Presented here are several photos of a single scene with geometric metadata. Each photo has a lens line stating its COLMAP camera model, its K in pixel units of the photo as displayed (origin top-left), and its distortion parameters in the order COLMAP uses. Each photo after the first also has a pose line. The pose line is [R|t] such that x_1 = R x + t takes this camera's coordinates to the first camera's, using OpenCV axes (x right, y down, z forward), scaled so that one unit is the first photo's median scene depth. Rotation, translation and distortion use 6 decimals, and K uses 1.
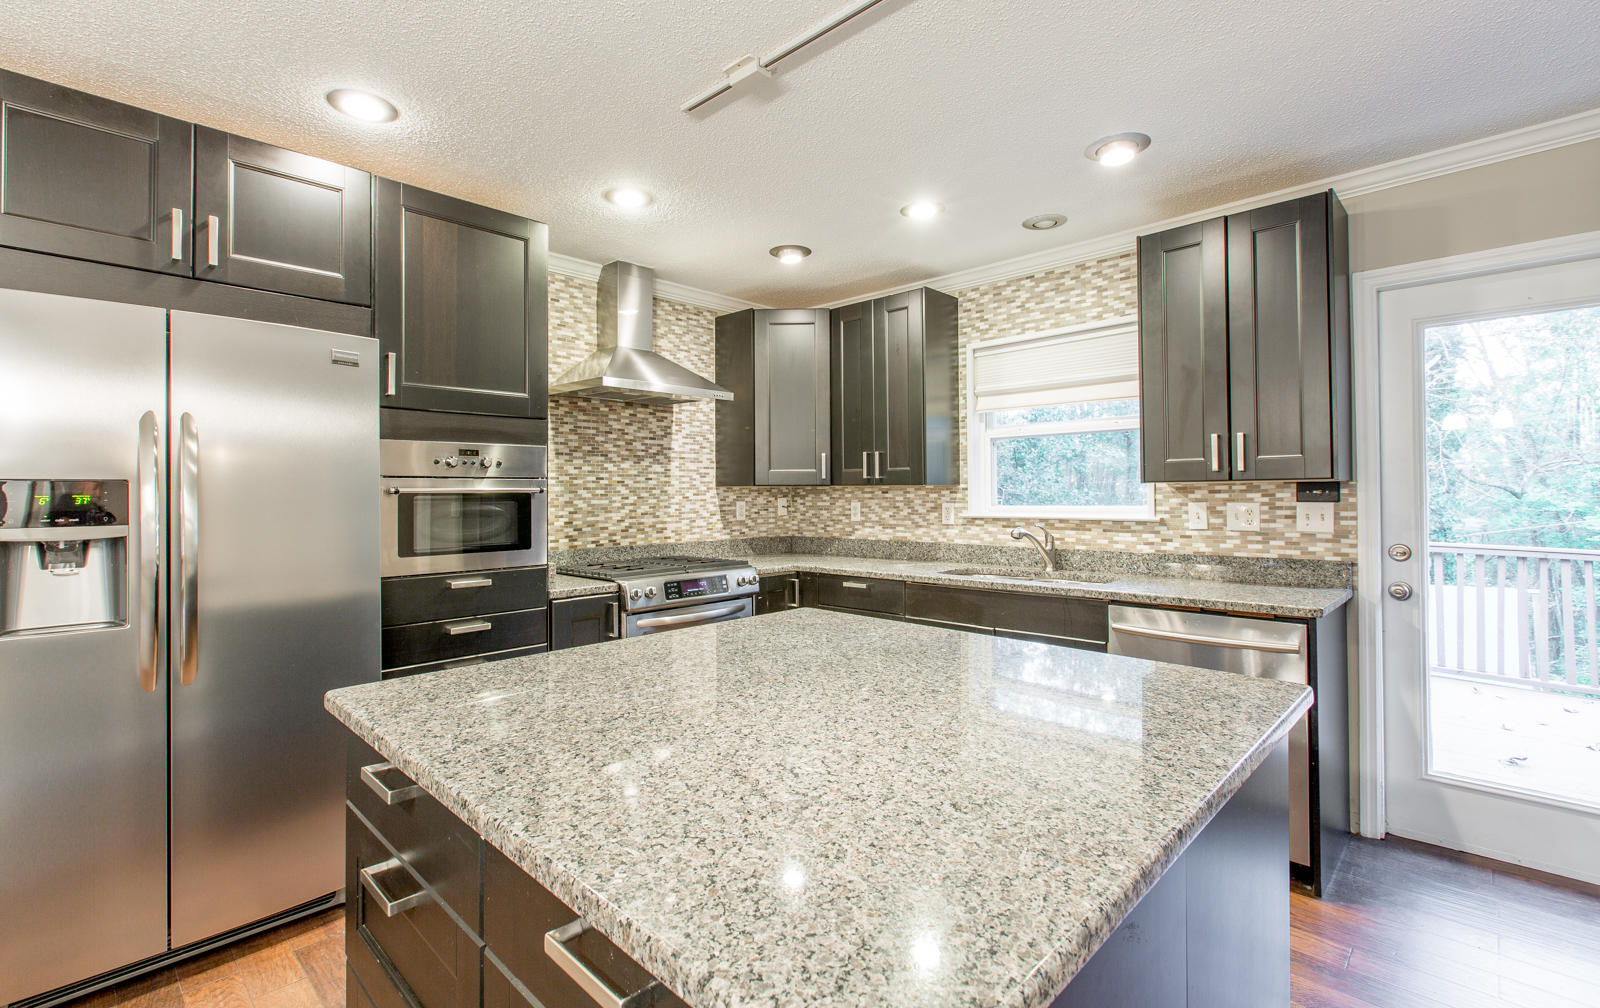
lens RADIAL K [[722.4, 0, 787.3], [0, 722.4, 484.8], [0, 0, 1]] dist [0.001028, 0.000349]
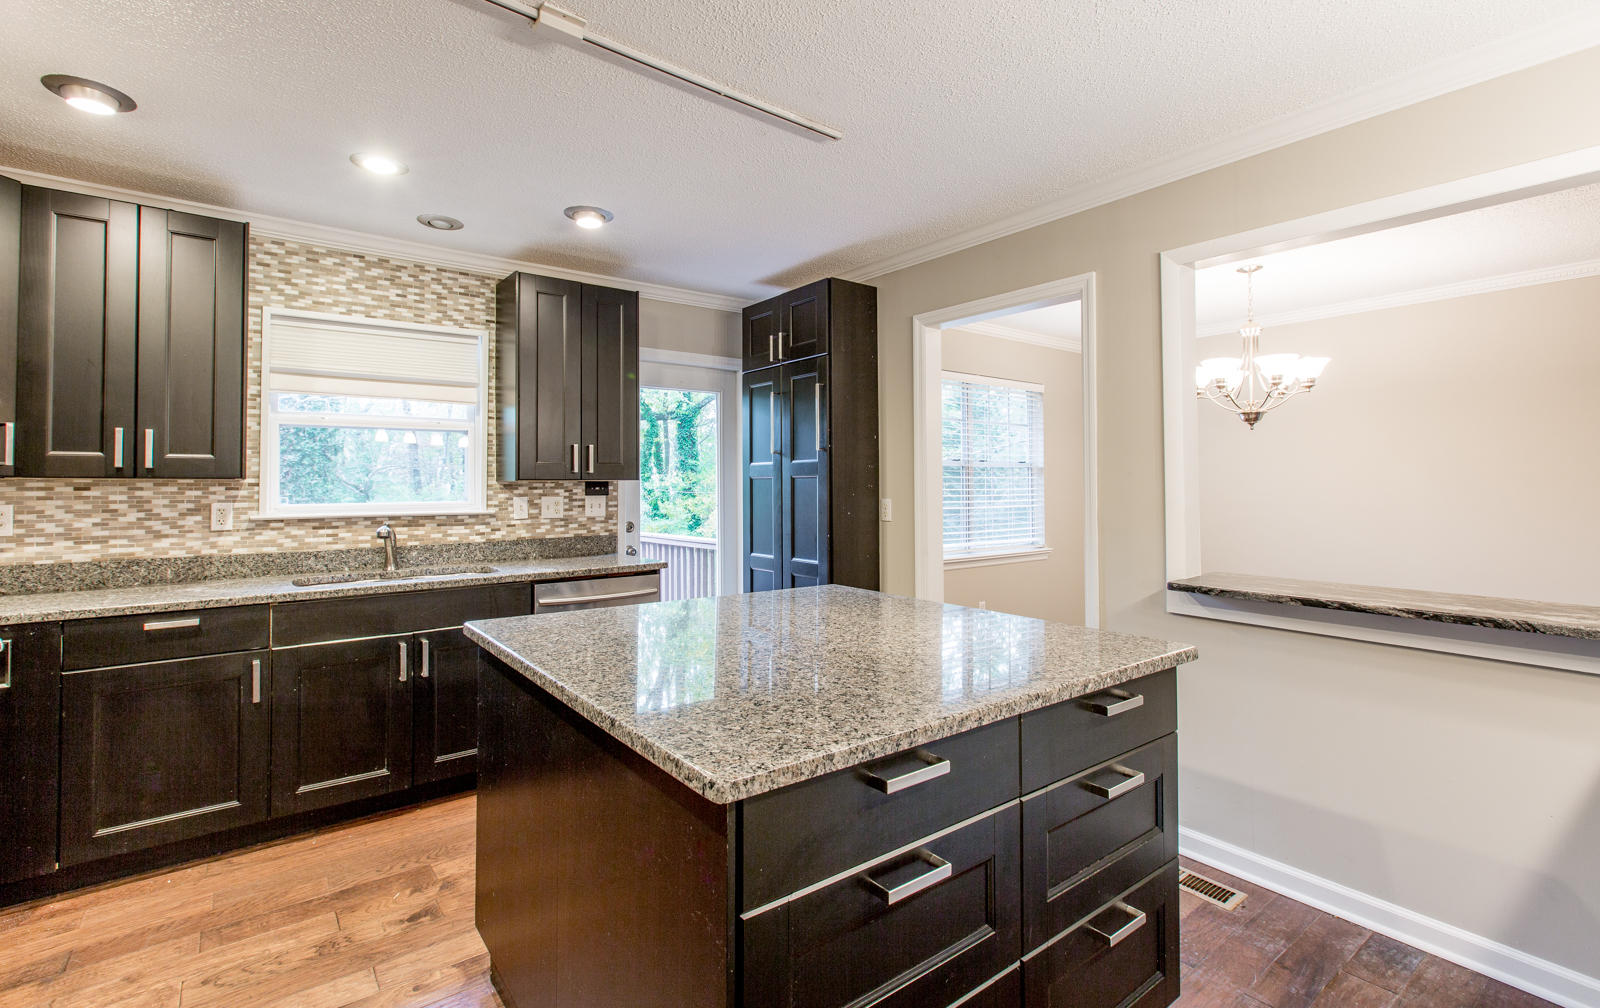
lens RADIAL K [[722.4, 0, 789.9], [0, 722.4, 464.4], [0, 0, 1]] dist [0.001028, 0.000349]
pose [[0.144056, 0.034660, 0.988962, -0.489589], [-0.009231, 0.999390, -0.033681, 0.005383], [-0.989527, -0.004277, 0.144288, 0.316279]]
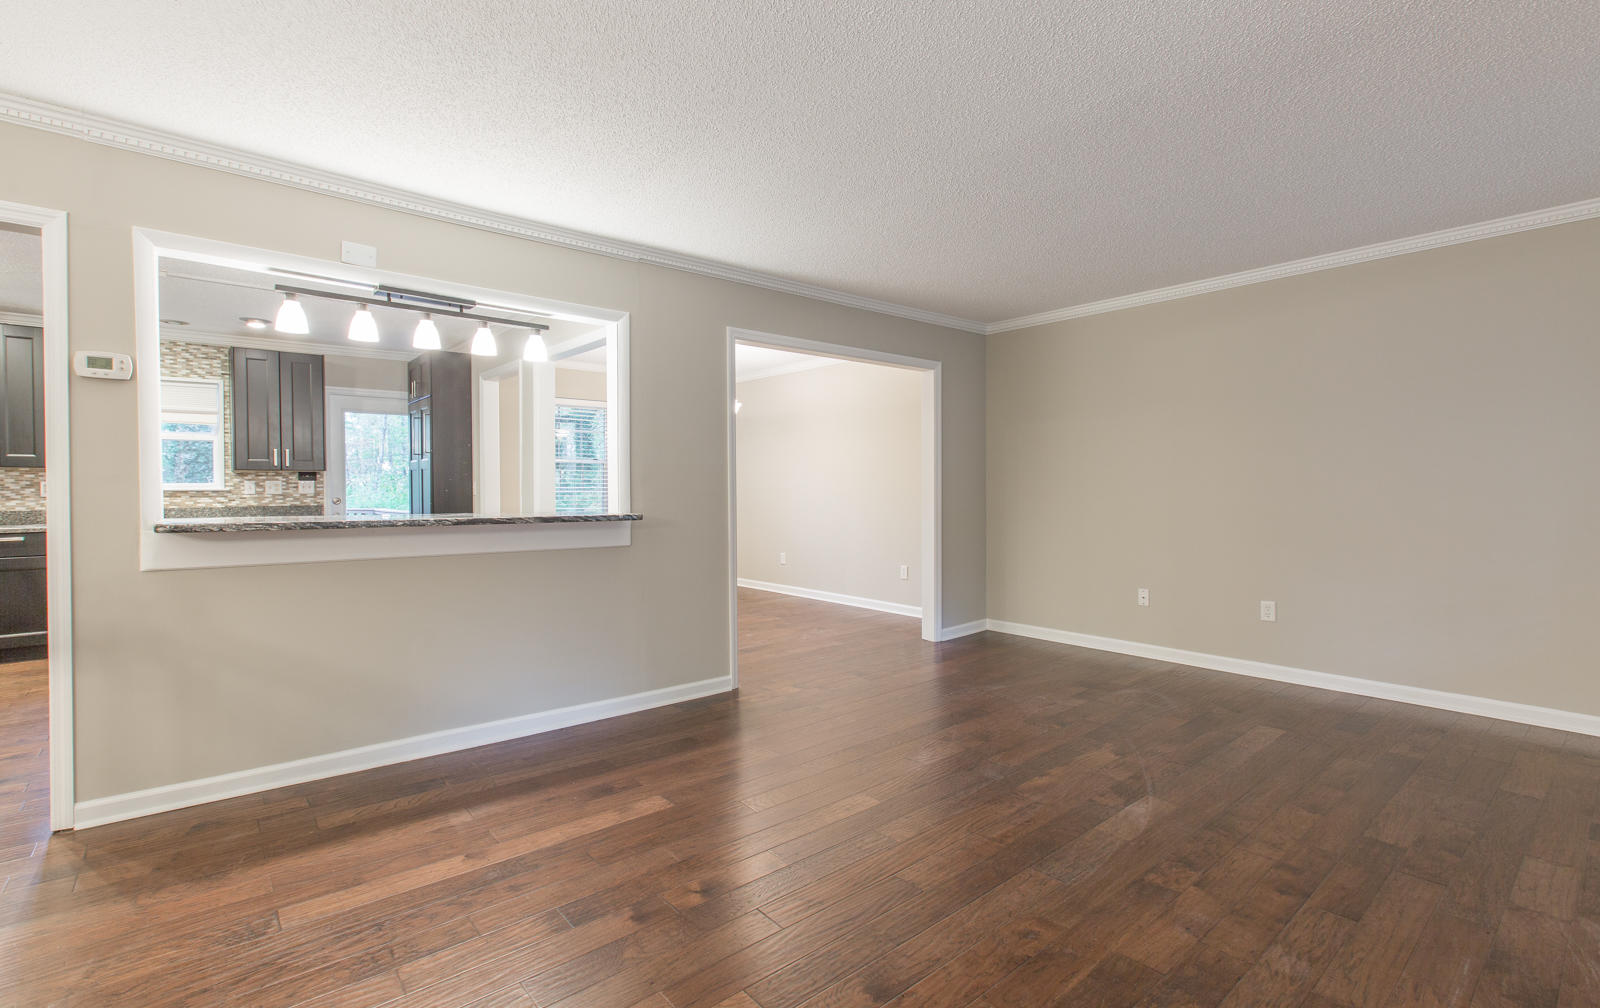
lens RADIAL K [[722.4, 0, 786.1], [0, 722.4, 497.9], [0, 0, 1]] dist [0.001028, 0.000349]
pose [[0.106402, -0.010473, 0.994268, -1.084405], [-0.010802, 0.999873, 0.011688, 0.027336], [-0.994265, -0.011984, 0.106275, -0.596394]]
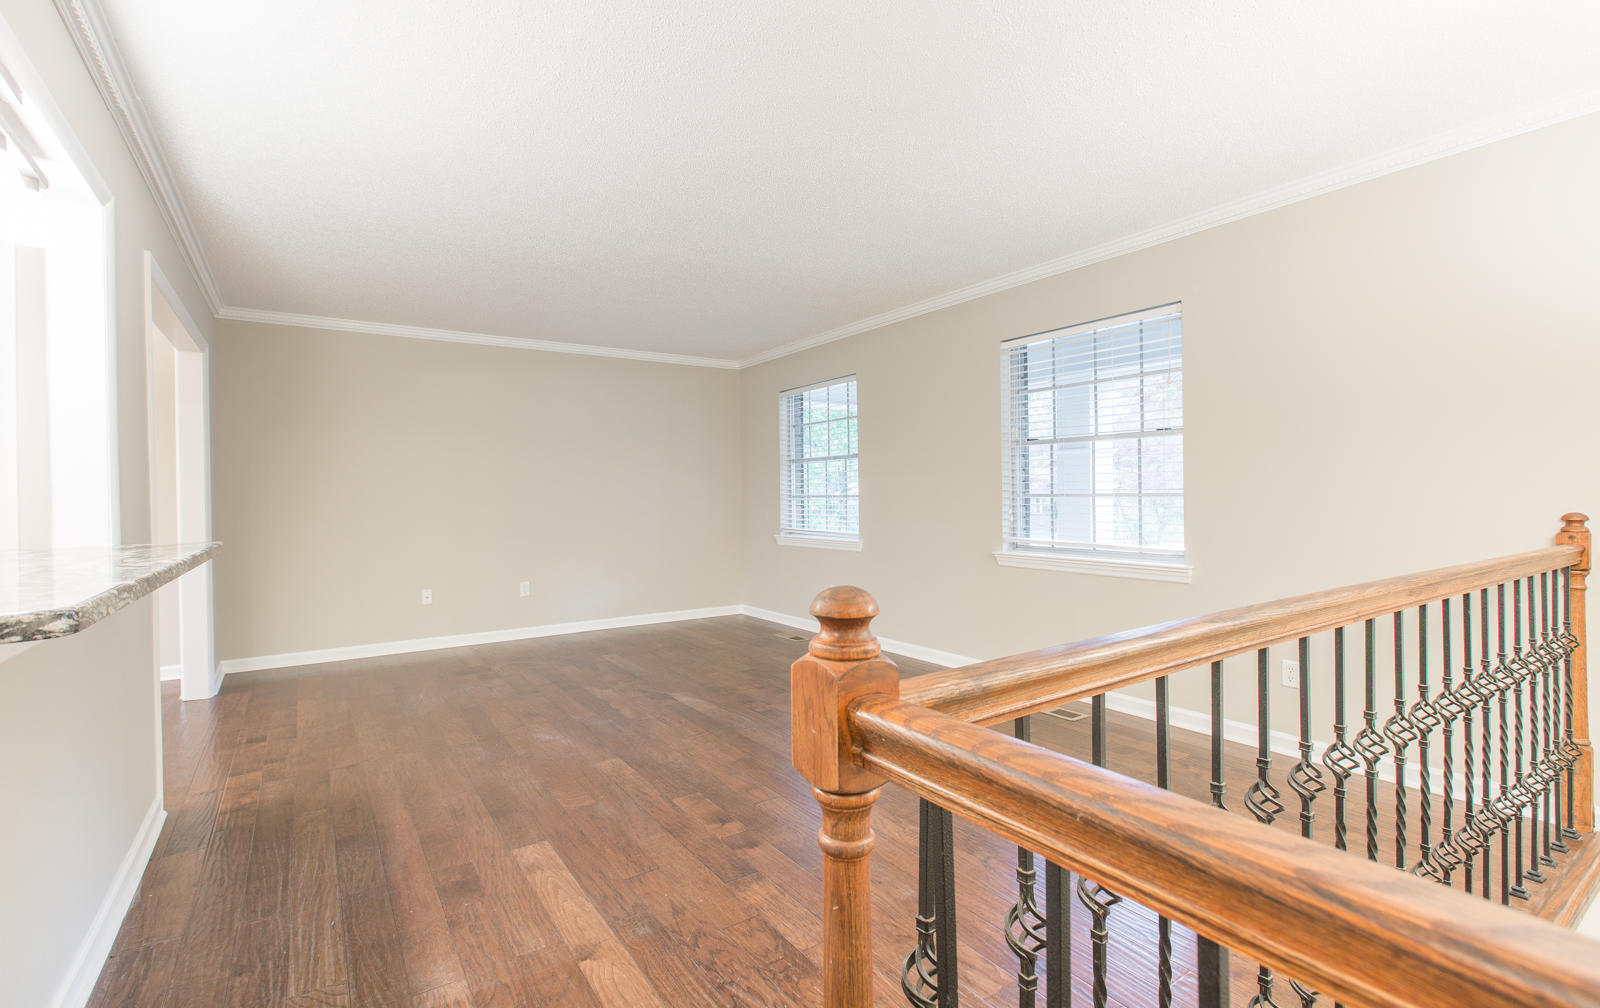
lens RADIAL K [[722.4, 0, 789.9], [0, 722.4, 501.7], [0, 0, 1]] dist [0.001028, 0.000349]
pose [[-0.978797, 0.014516, 0.204316, -0.731062], [0.013989, 0.999894, -0.004024, 0.038075], [-0.204353, -0.001081, -0.978897, 0.216751]]
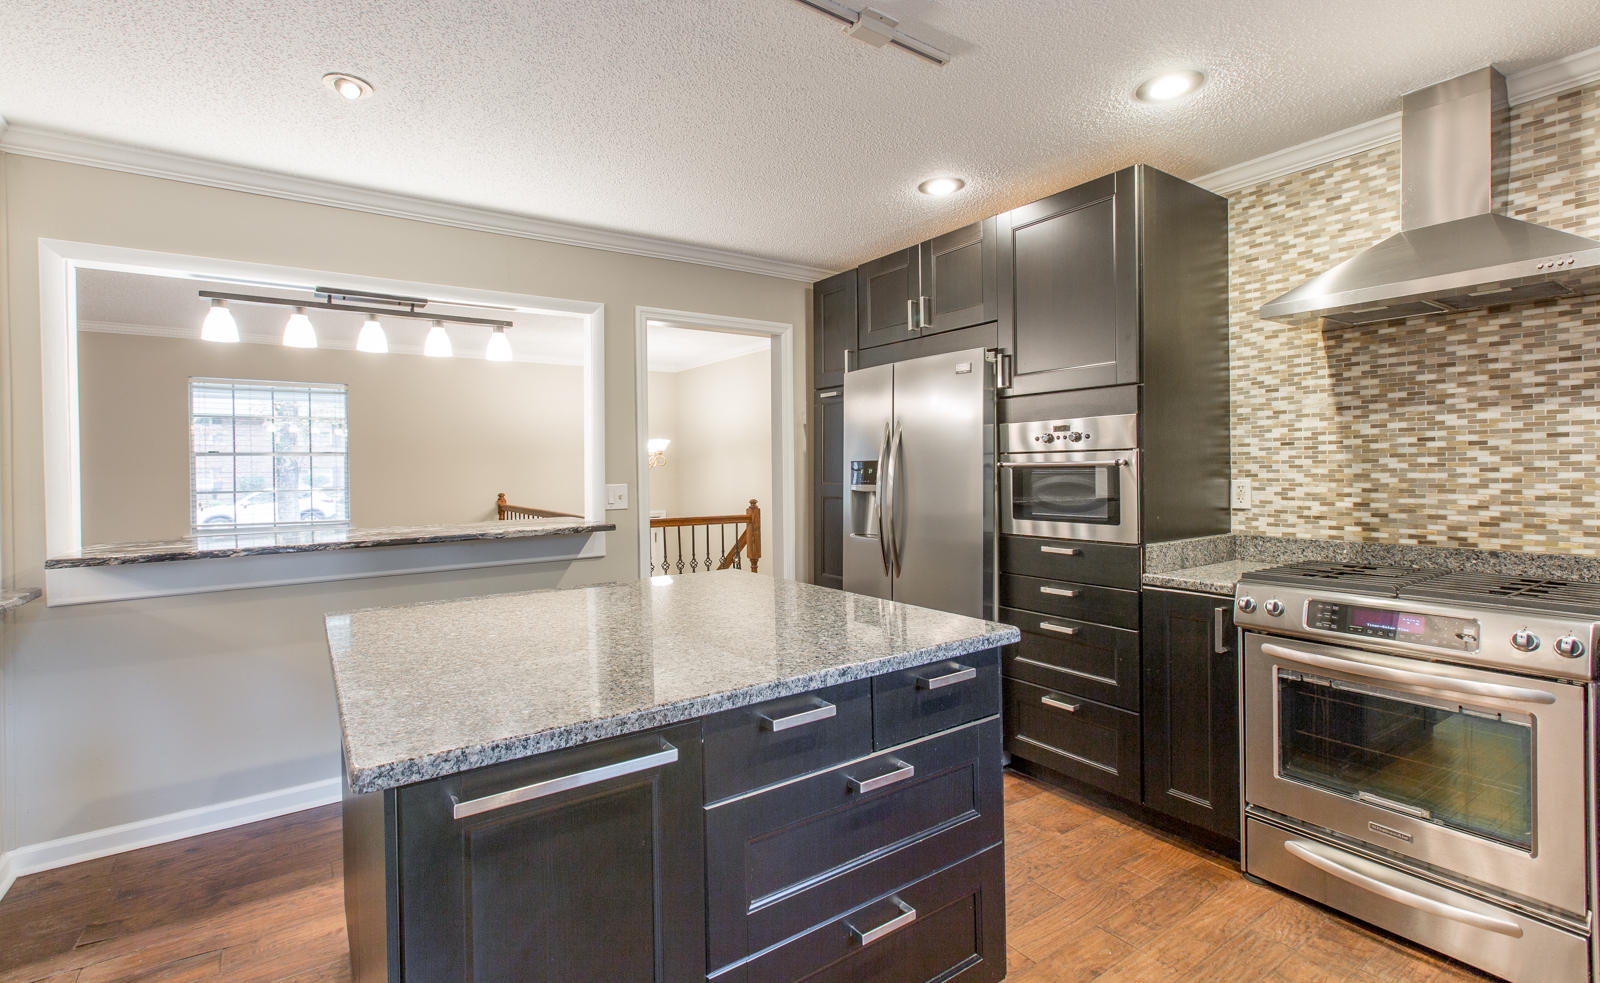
lens RADIAL K [[720.6, 0, 786.8], [0, 720.6, 476.4], [0, 0, 1]] dist [-0.001640, -0.000603]
pose [[-0.195644, 0.018778, -0.980495, 0.495830], [0.026060, 0.999563, 0.013943, 0.000662], [0.980329, -0.022824, -0.196048, 0.582052]]
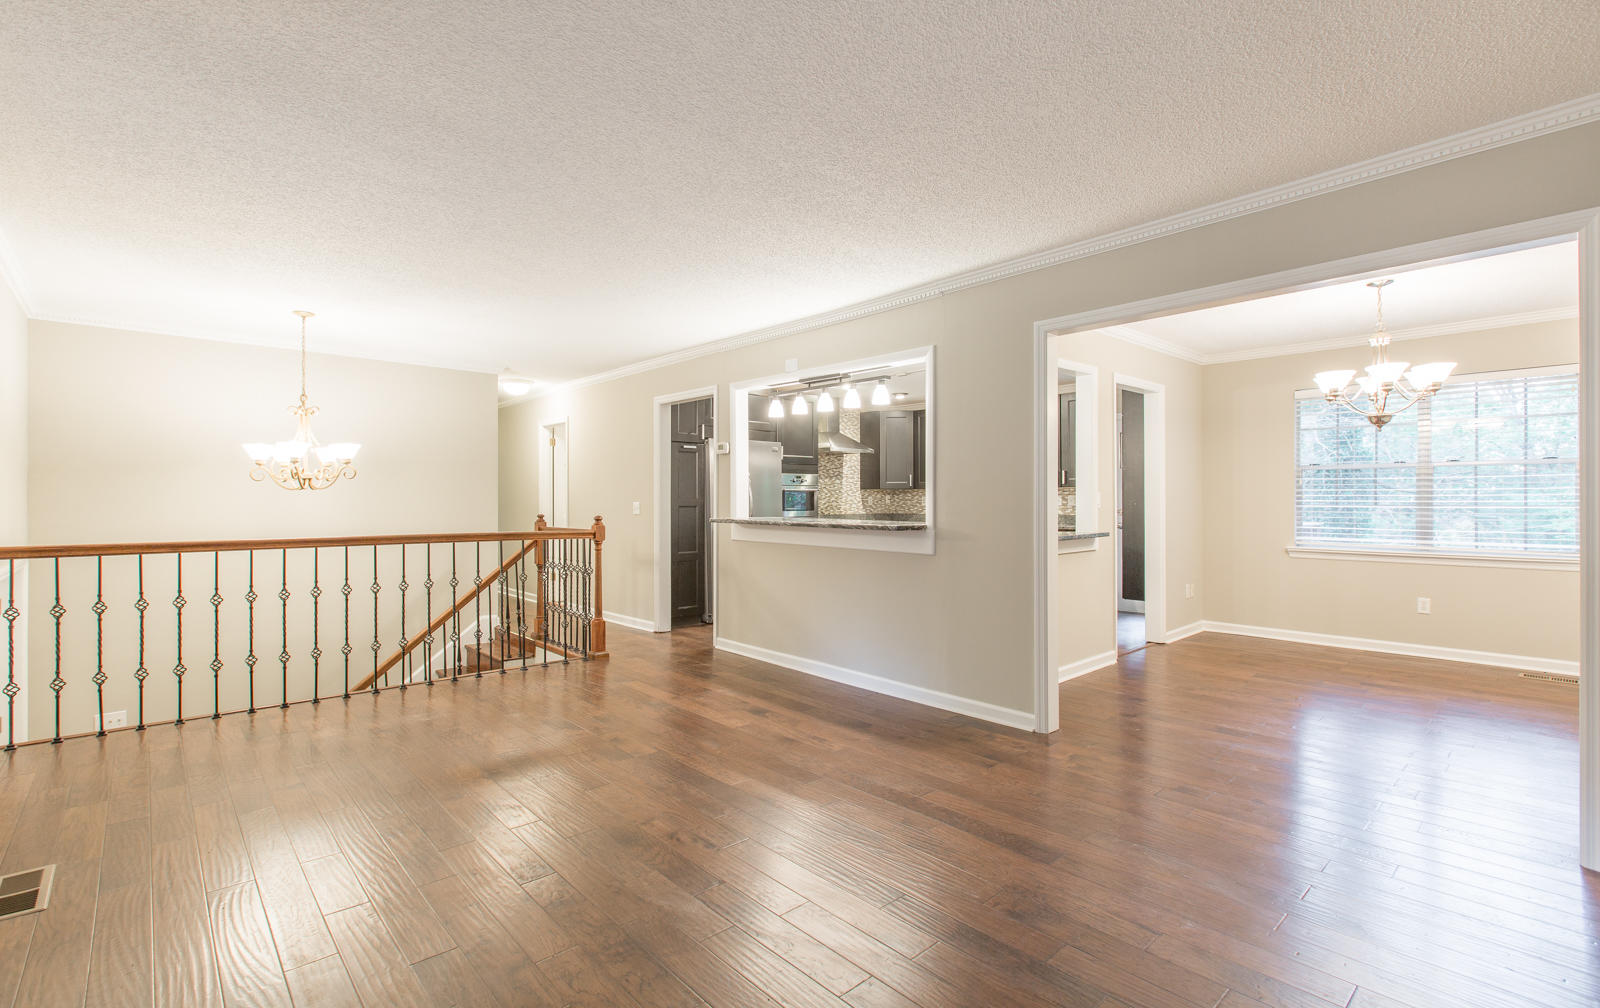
lens RADIAL K [[722.4, 0, 778.2], [0, 722.4, 499.0], [0, 0, 1]] dist [0.001028, 0.000349]
pose [[0.997242, 0.002555, -0.074168, -0.218369], [-0.001751, 0.999939, 0.010893, 0.009396], [0.074191, -0.010733, 0.997186, -1.446424]]
